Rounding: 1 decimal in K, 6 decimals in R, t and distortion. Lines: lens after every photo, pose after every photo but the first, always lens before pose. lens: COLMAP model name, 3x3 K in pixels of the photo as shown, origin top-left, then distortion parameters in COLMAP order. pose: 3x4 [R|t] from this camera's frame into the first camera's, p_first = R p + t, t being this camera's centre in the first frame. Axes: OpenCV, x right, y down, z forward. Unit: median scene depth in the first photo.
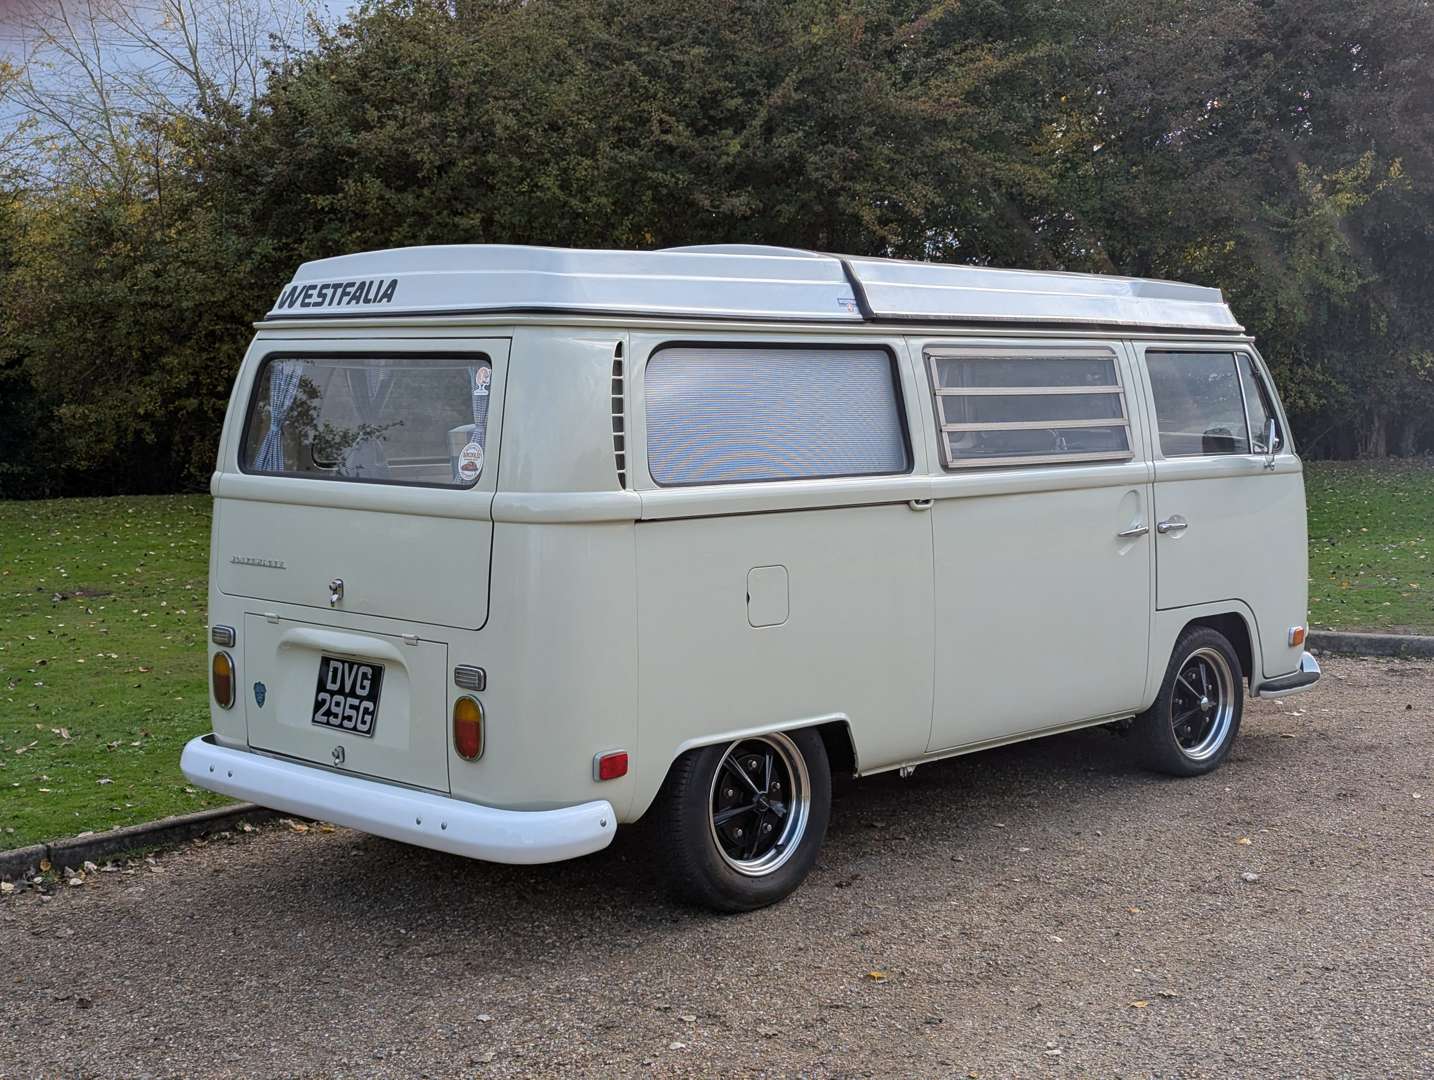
lens RADIAL K [[2023.1, 0, 751.9], [0, 2023.1, 516.5], [0, 0, 1]] dist [0.040047, -0.069355]
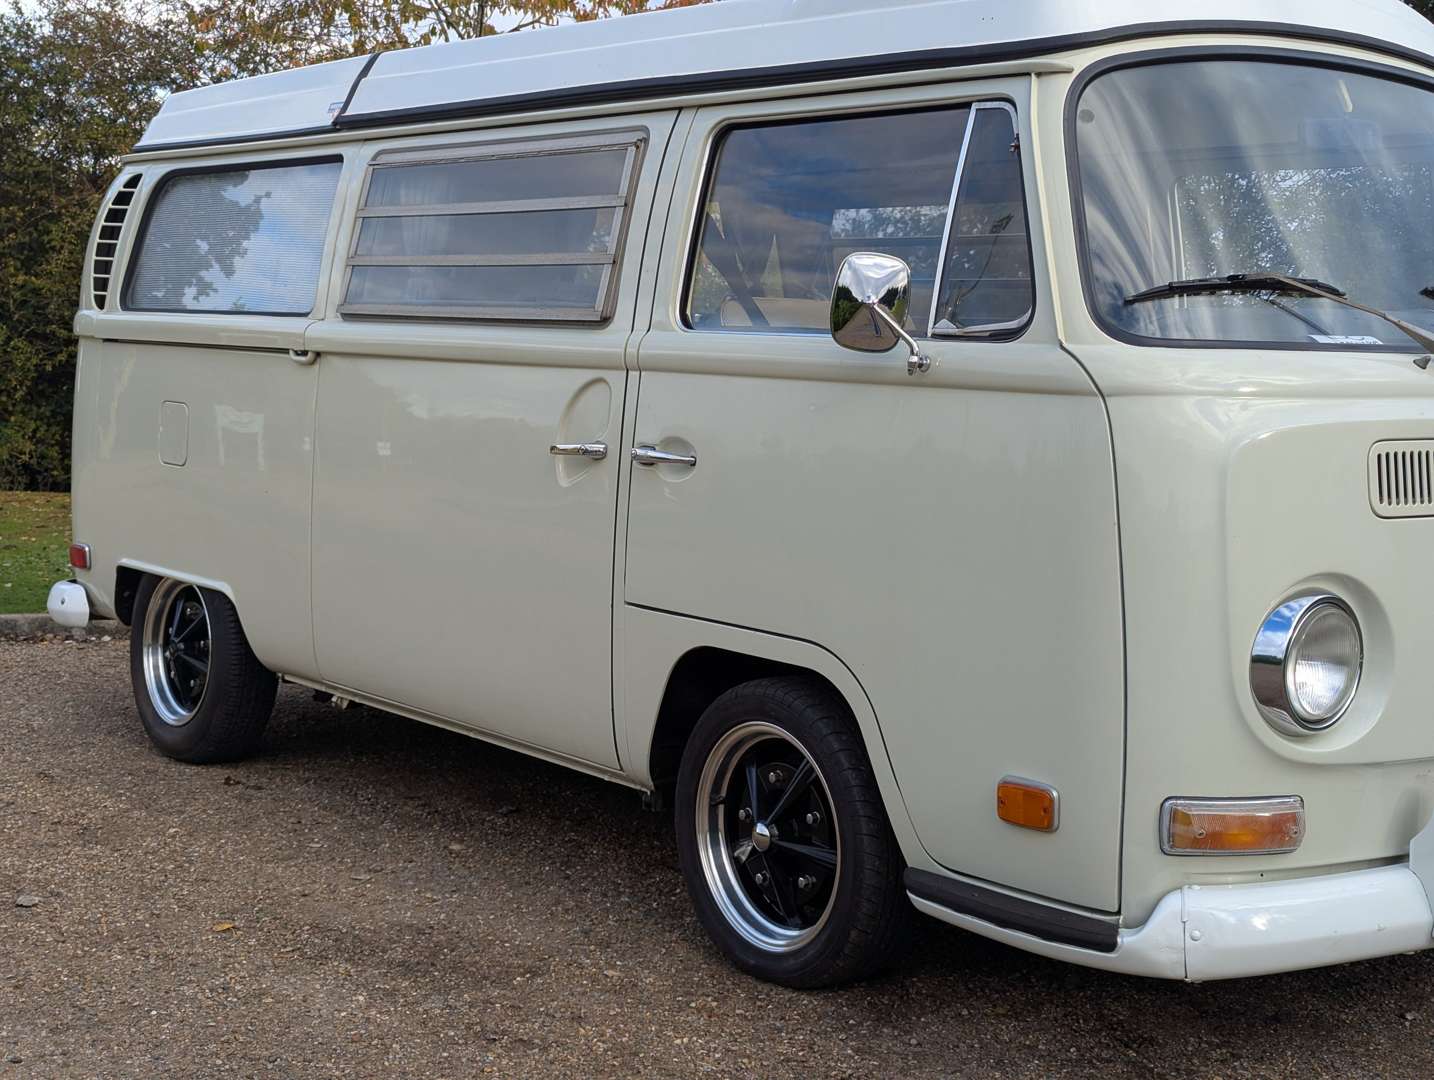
lens RADIAL K [[2022.0, 0, 718.4], [0, 2022.0, 529.3], [0, 0, 1]] dist [0.043879, -0.086335]
pose [[-0.104357, 0.091815, -0.990293, 0.741519], [-0.105042, 0.989143, 0.102777, -0.032533], [0.988977, 0.114747, -0.093579, 1.077410]]
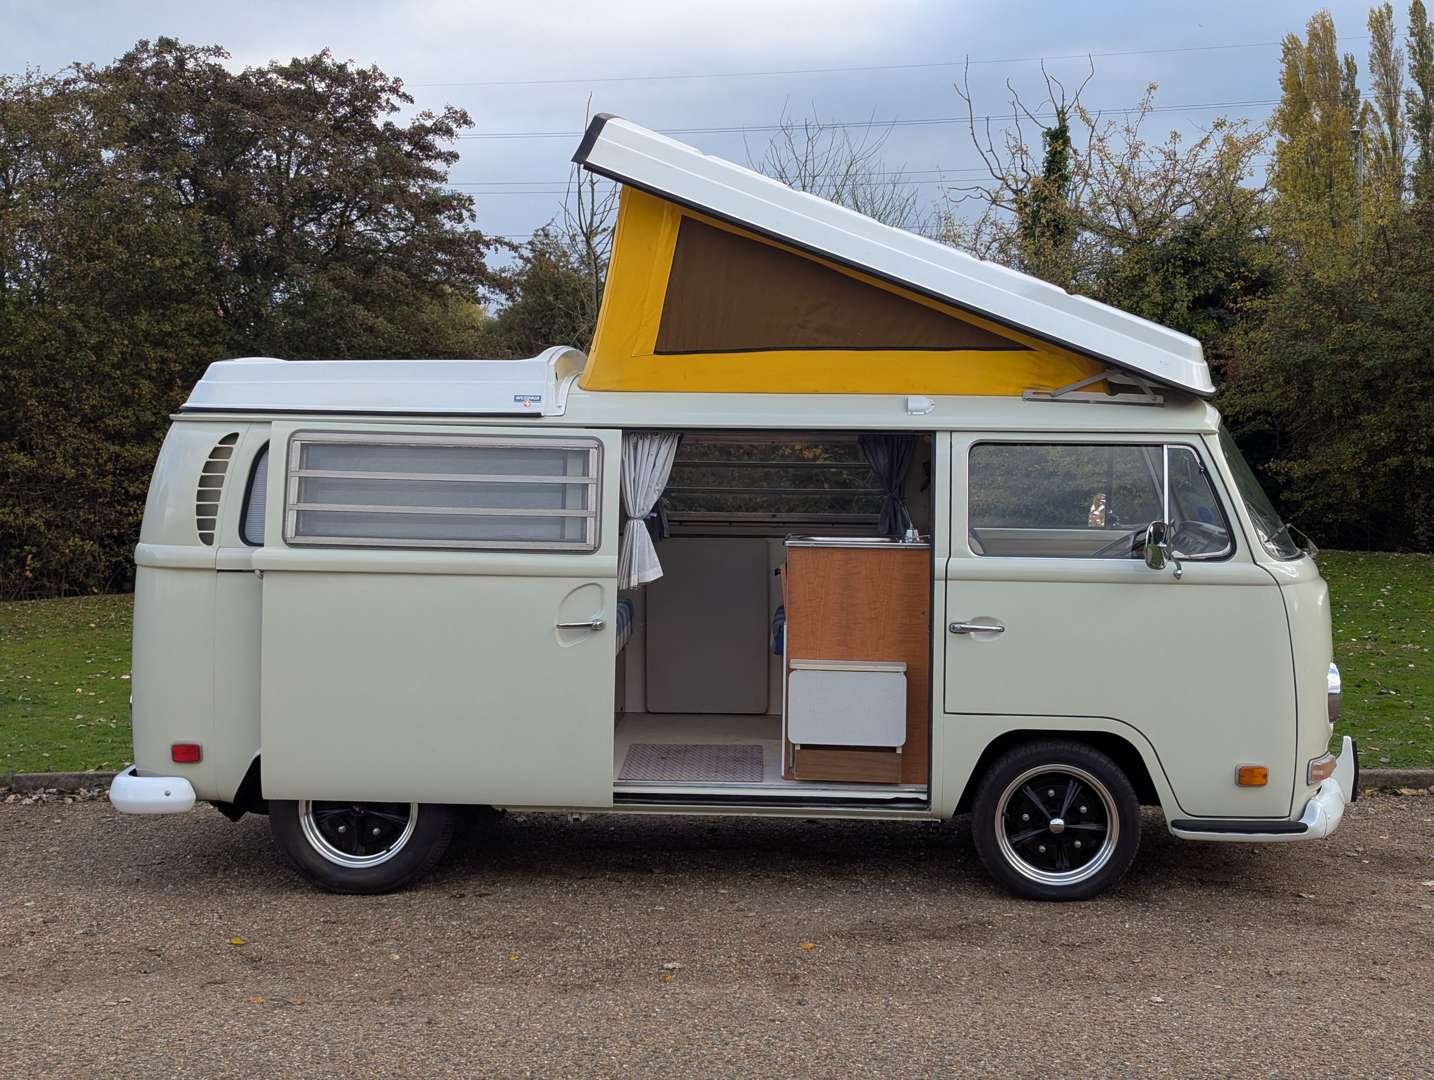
lens RADIAL K [[2022.0, 0, 718.4], [0, 2022.0, 529.3], [0, 0, 1]] dist [0.043879, -0.086335]
pose [[0.650154, 0.055197, -0.757795, 0.857999], [-0.066229, 0.997679, 0.015848, -0.049110], [0.756910, 0.039884, 0.652301, 0.287115]]
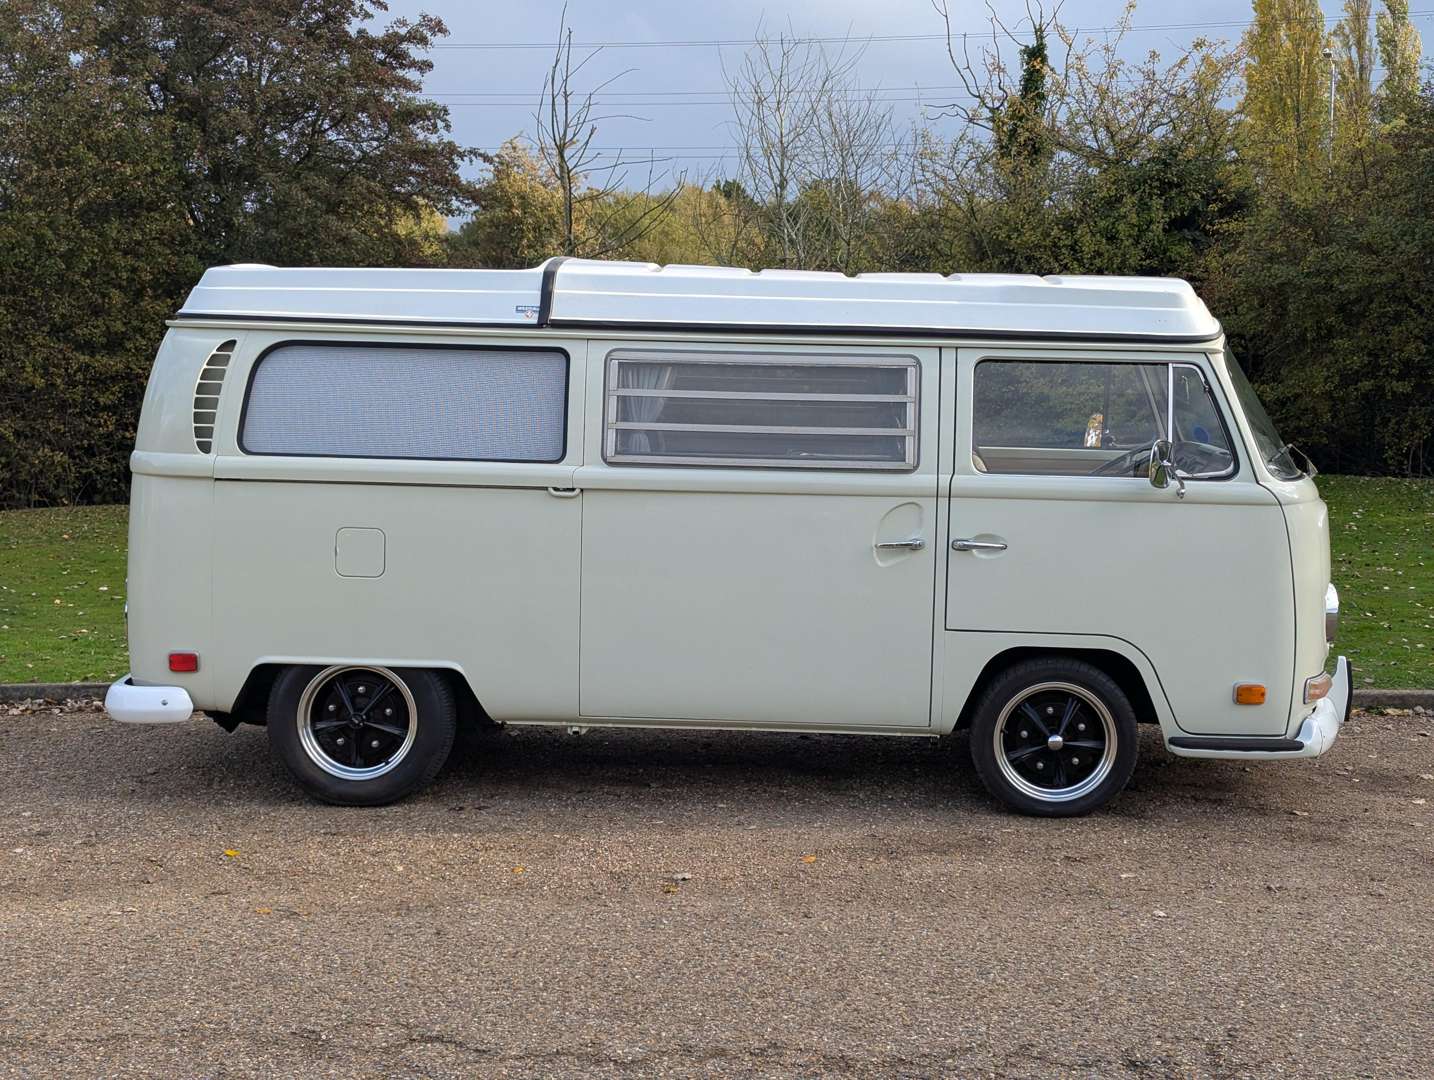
lens RADIAL K [[2022.0, 0, 718.4], [0, 2022.0, 529.3], [0, 0, 1]] dist [0.043879, -0.086335]
pose [[0.666483, 0.091137, -0.739928, 0.839253], [-0.076448, 0.995623, 0.053771, -0.044971], [0.741590, 0.020728, 0.670533, 0.272993]]
